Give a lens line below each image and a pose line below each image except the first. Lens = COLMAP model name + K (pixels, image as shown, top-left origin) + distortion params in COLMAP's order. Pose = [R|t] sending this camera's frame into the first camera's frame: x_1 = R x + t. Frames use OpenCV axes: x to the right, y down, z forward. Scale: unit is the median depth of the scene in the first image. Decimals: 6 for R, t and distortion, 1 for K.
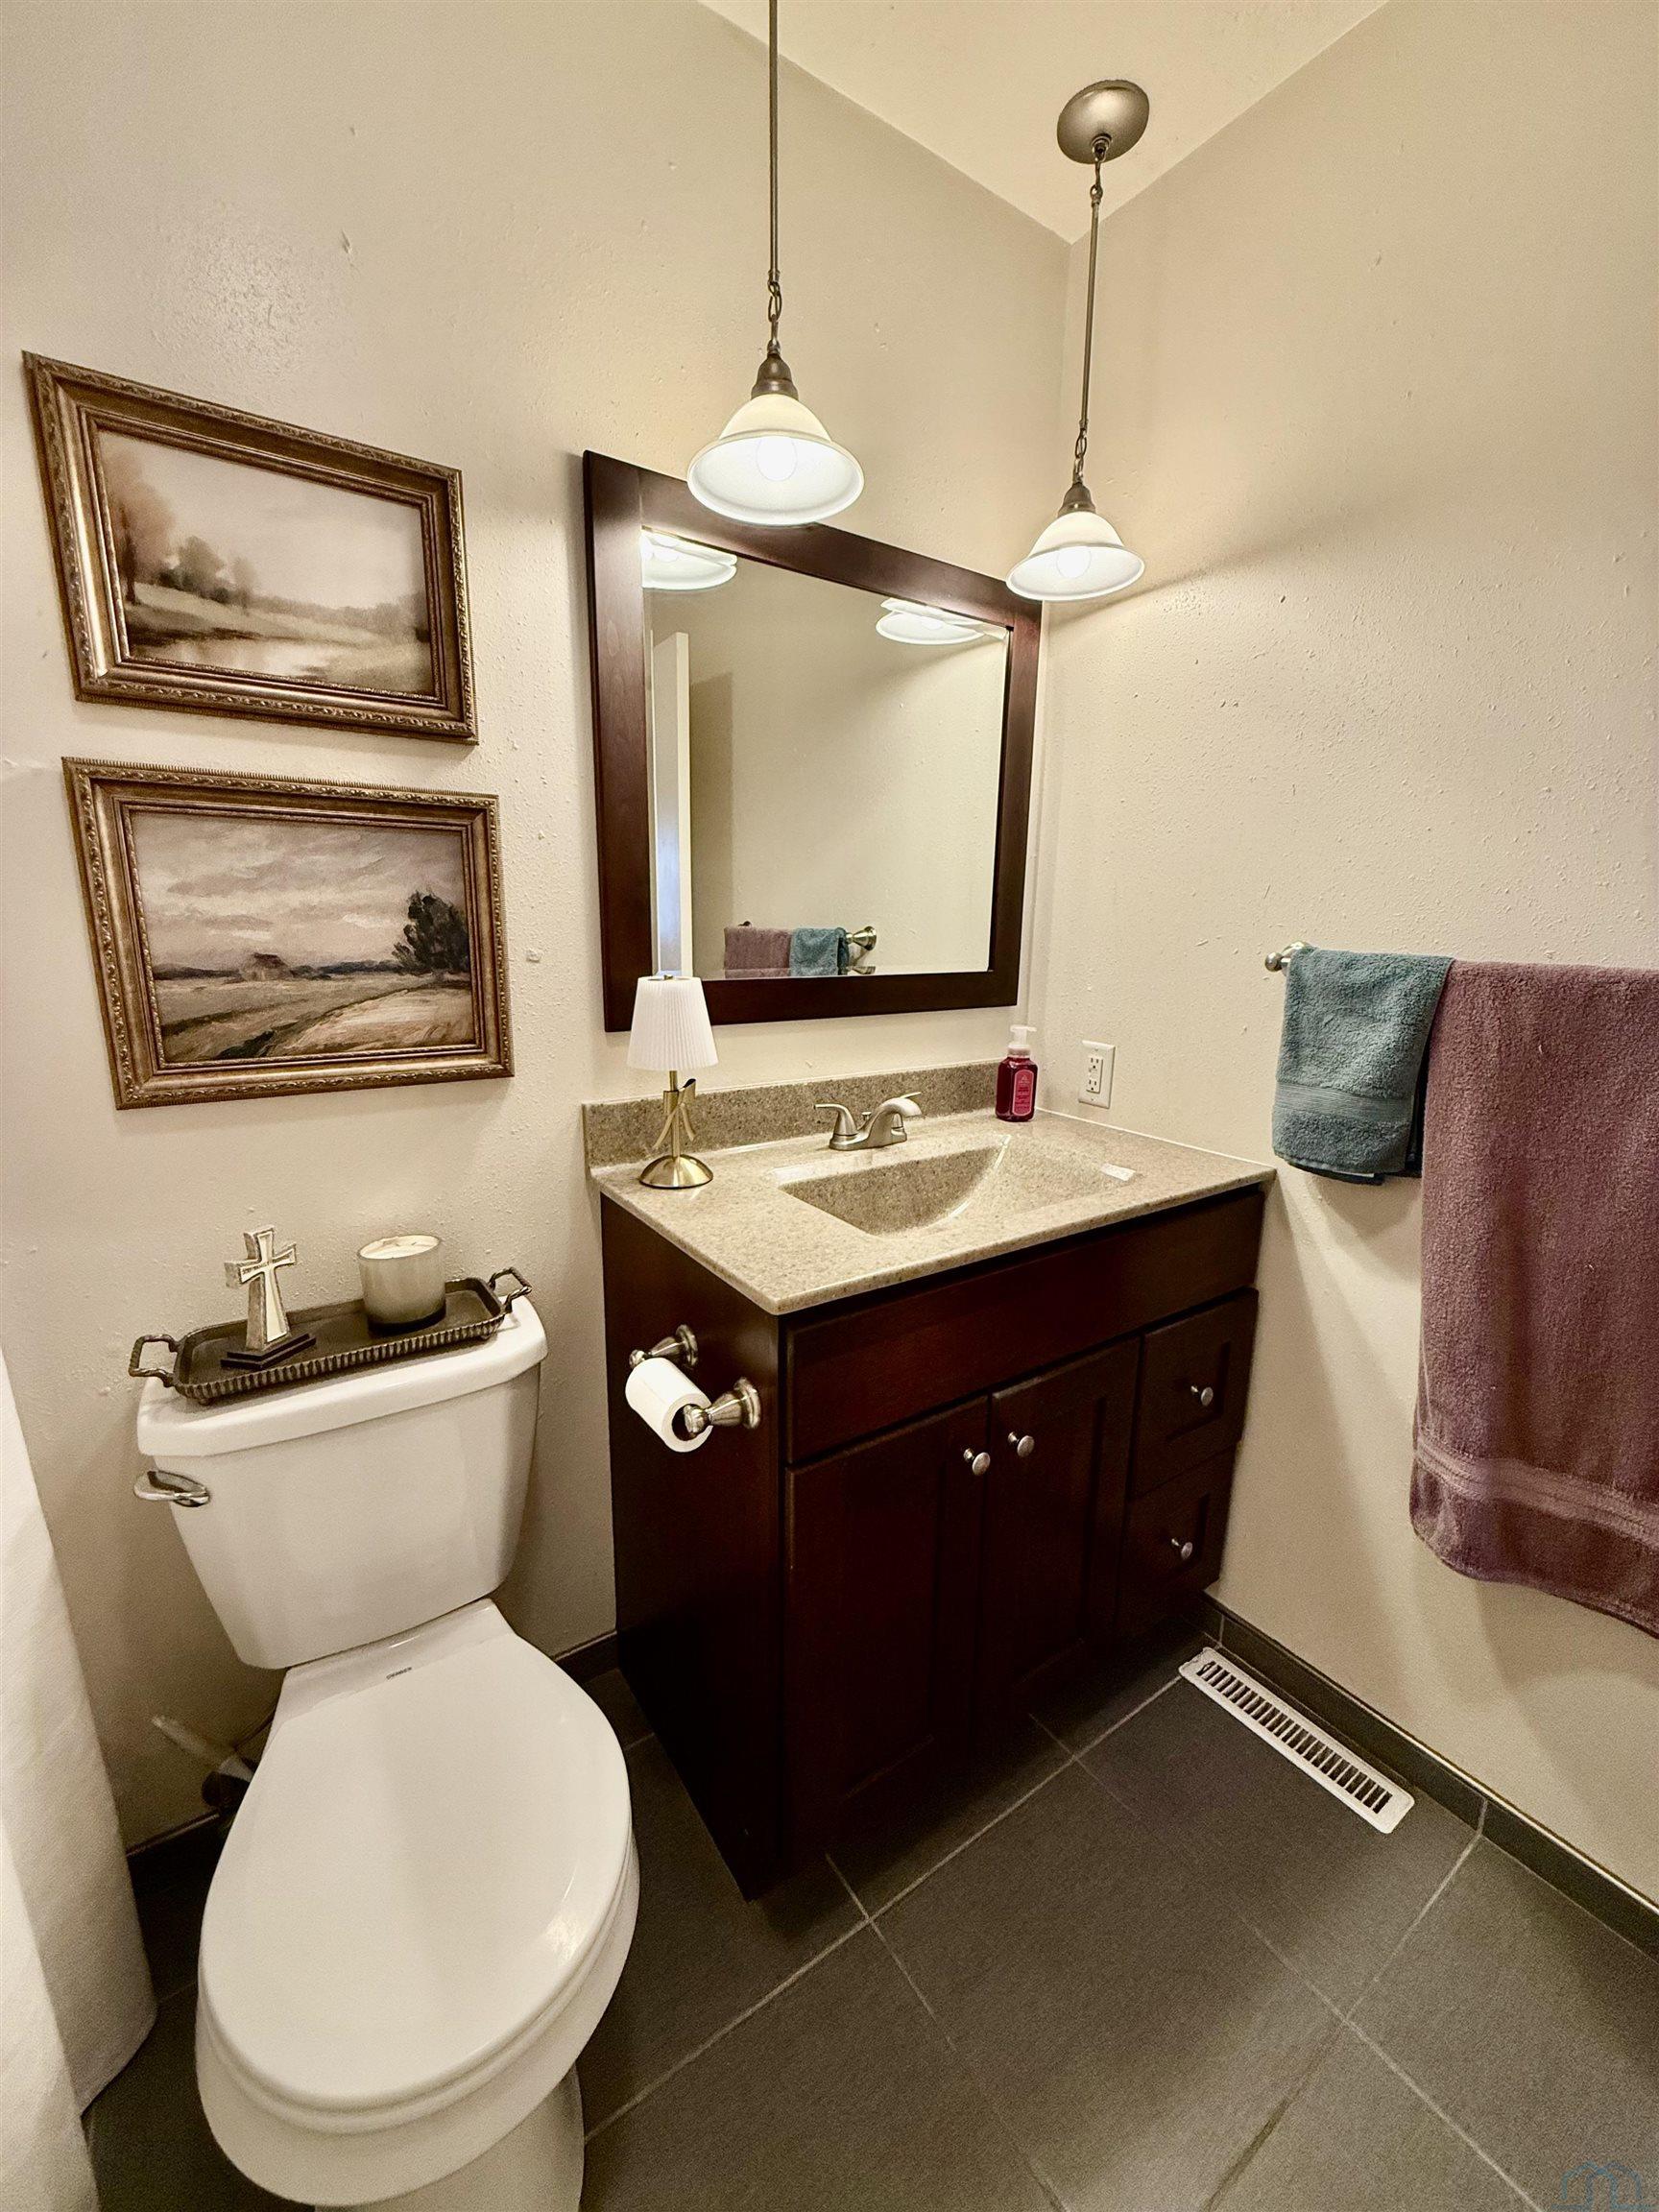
lens RADIAL K [[889.5, 0, 828.8], [0, 889.5, 1107.3], [0, 0, 1]] dist [-0.002048, 0.000637]
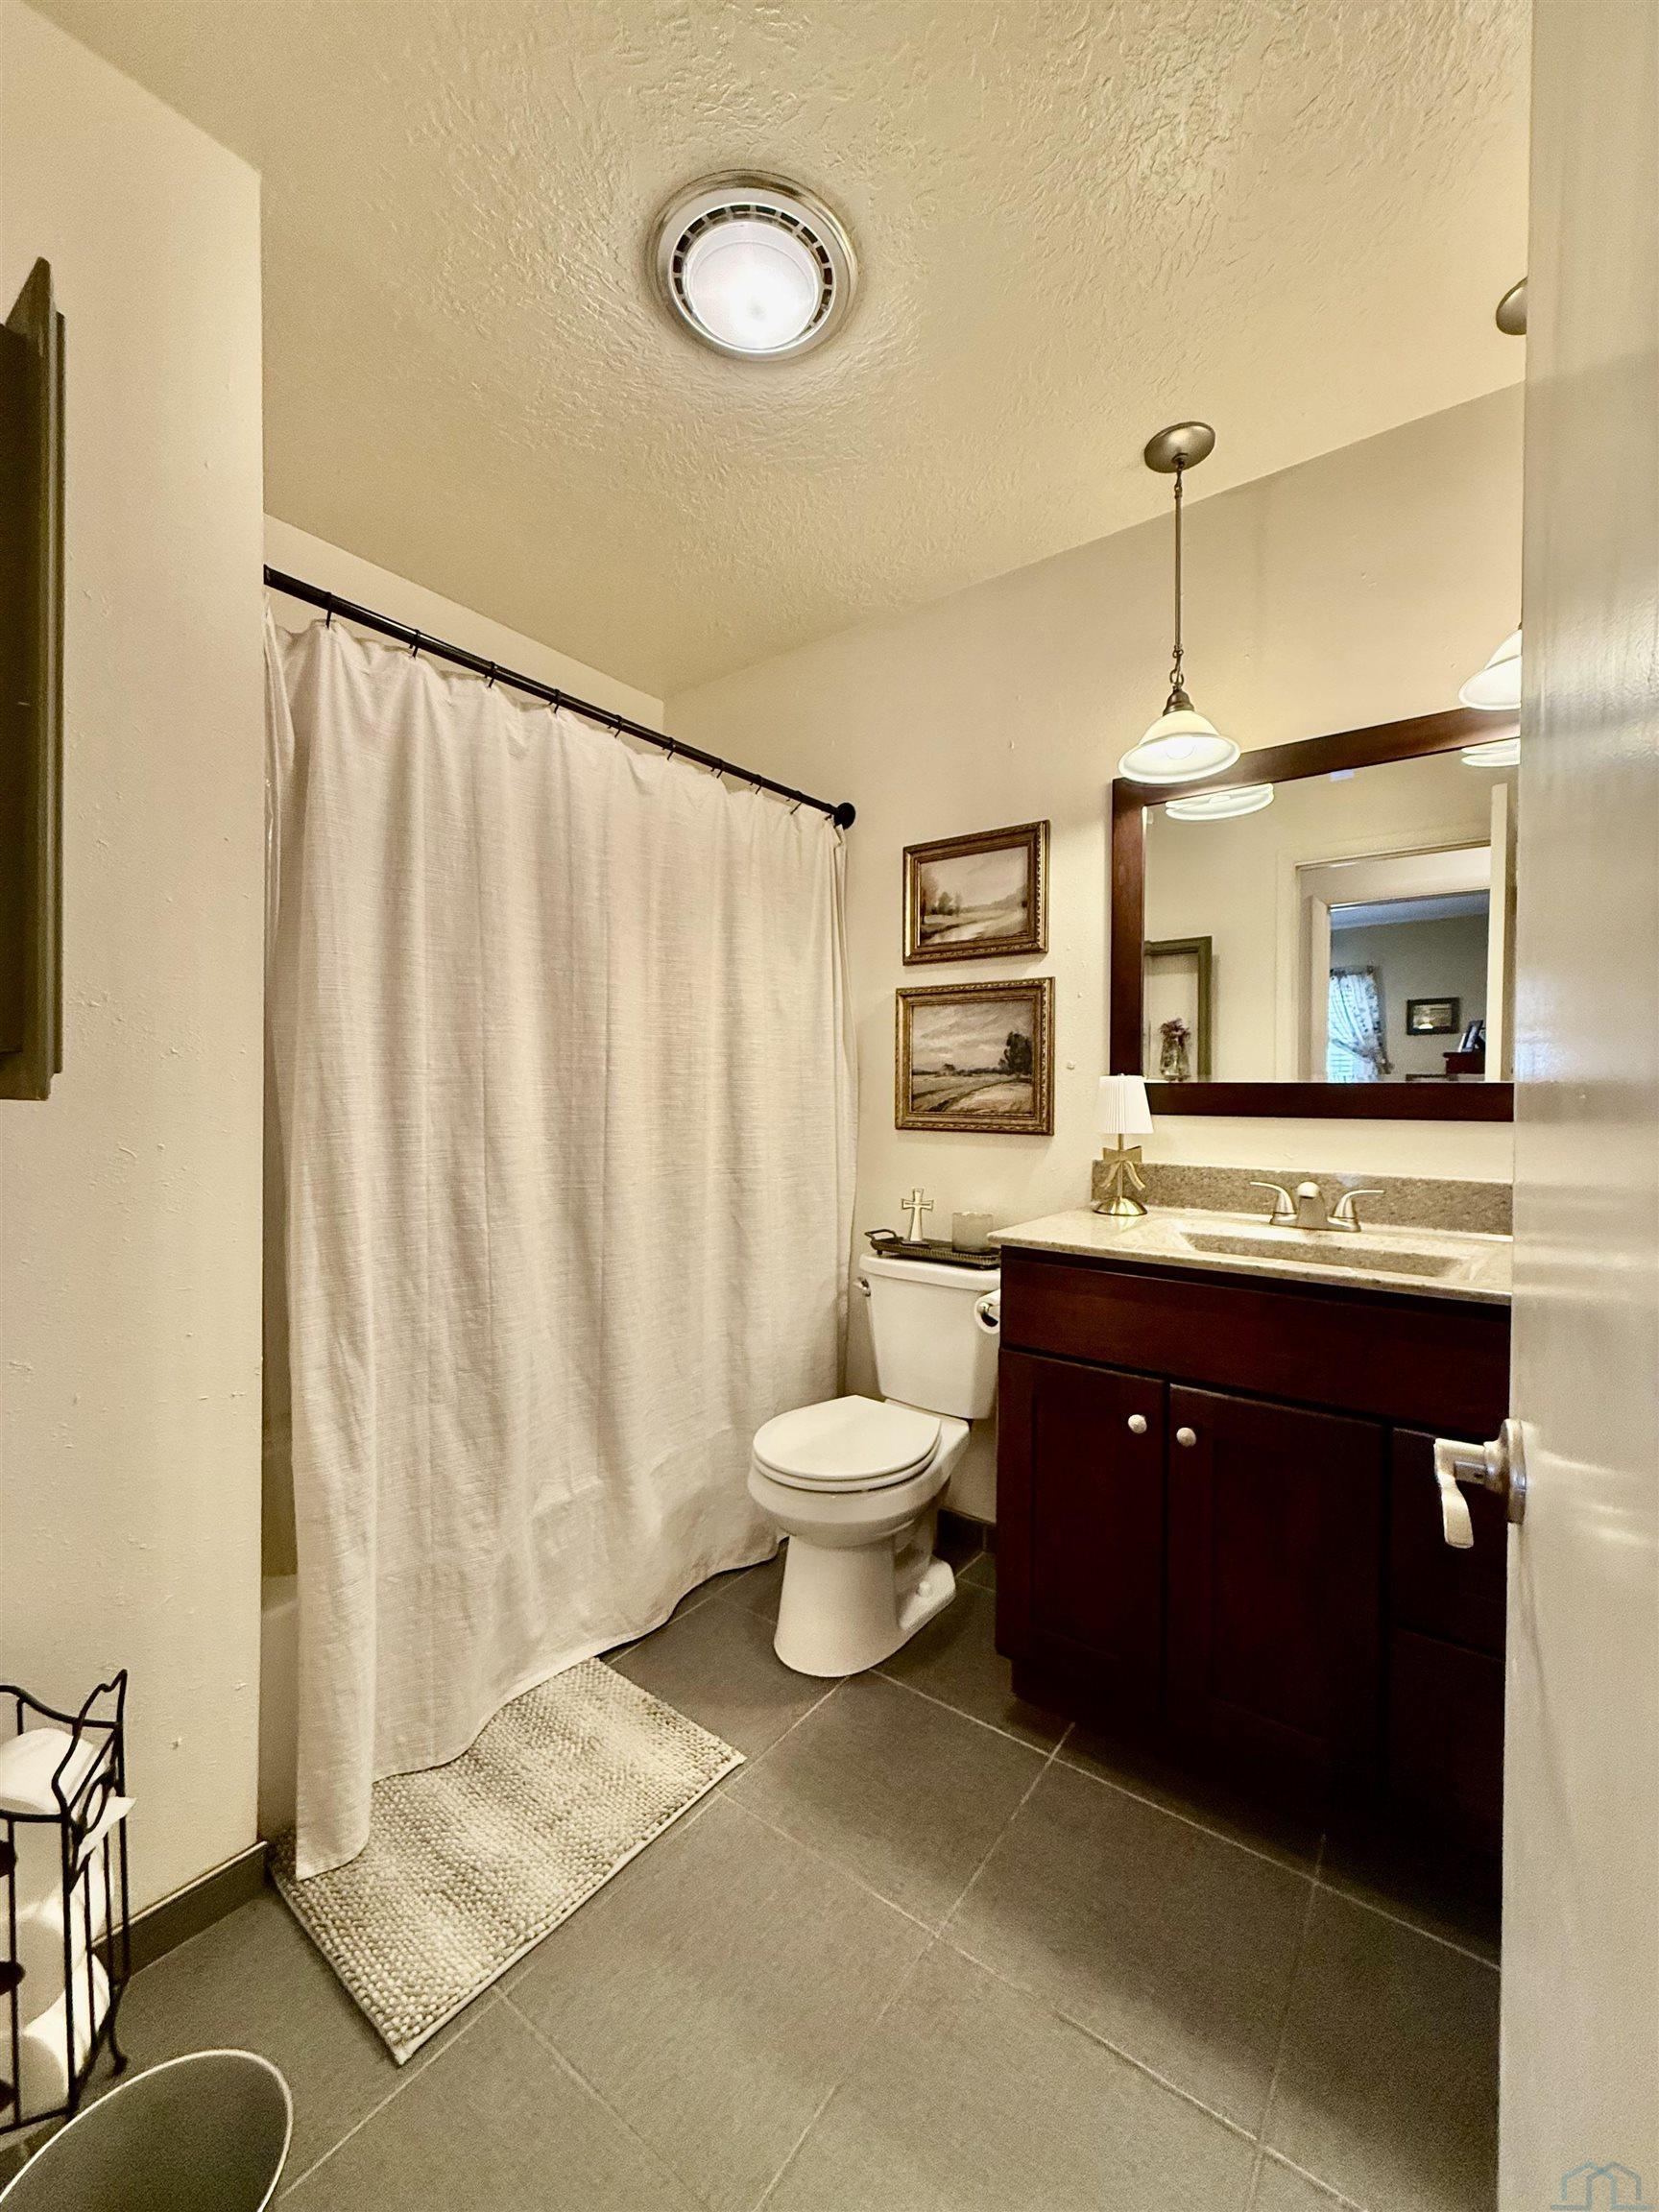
lens RADIAL K [[889.5, 0, 827.5], [0, 889.5, 1103.9], [0, 0, 1]] dist [-0.002048, 0.000637]
pose [[0.321308, 0.000298, -0.946975, 1.300431], [-0.203132, 0.976744, -0.068616, 0.127652], [0.924932, 0.214408, 0.313896, 0.074033]]
